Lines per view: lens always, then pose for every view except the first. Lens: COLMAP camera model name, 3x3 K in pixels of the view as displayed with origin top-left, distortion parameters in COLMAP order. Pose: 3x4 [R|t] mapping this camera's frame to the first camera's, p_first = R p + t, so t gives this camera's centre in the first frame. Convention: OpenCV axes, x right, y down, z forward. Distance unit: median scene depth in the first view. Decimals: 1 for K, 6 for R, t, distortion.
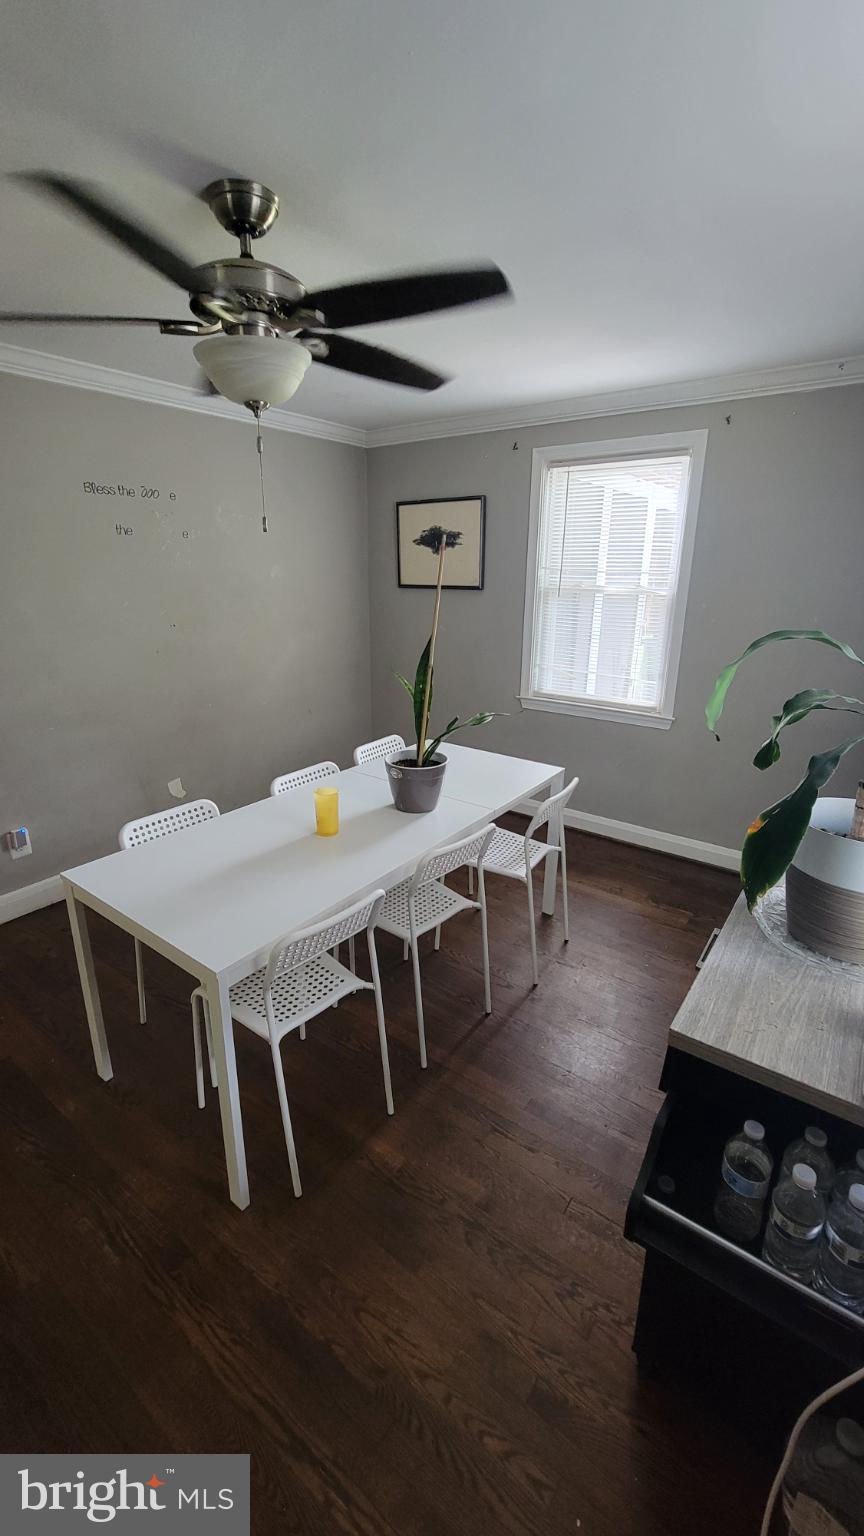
lens RADIAL K [[623.2, 0, 426.1], [0, 623.2, 769.1], [0, 0, 1]] dist [-0.000335, 0.000333]
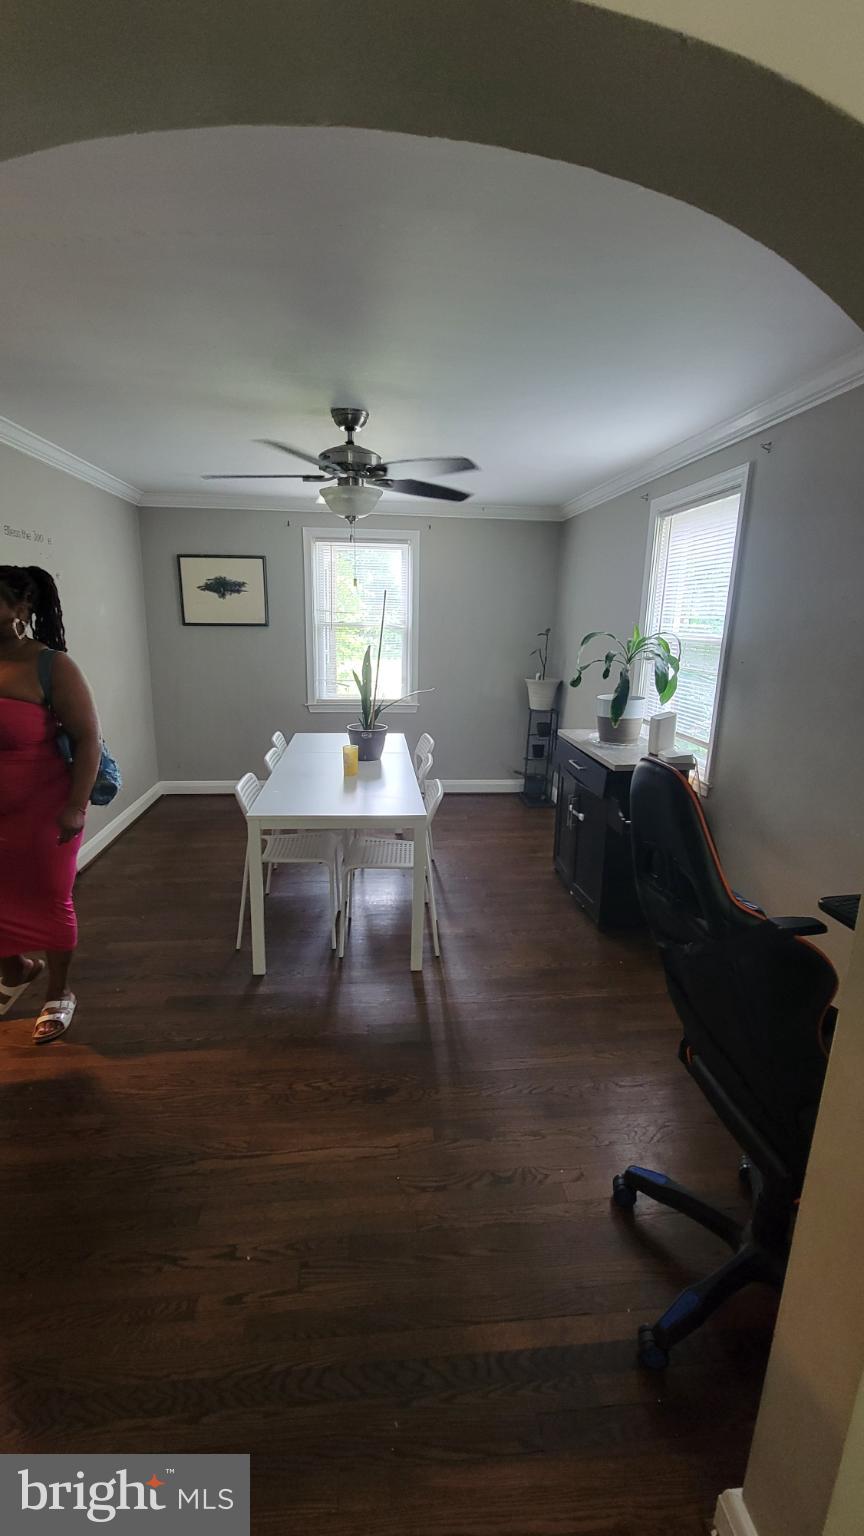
lens RADIAL K [[623.2, 0, 432.9], [0, 623.2, 763.2], [0, 0, 1]] dist [-0.000335, 0.000333]
pose [[0.728190, -0.153828, 0.667890, -0.567465], [0.202678, 0.979235, 0.004561, 0.055650], [-0.654723, 0.132045, 0.744246, -0.154037]]
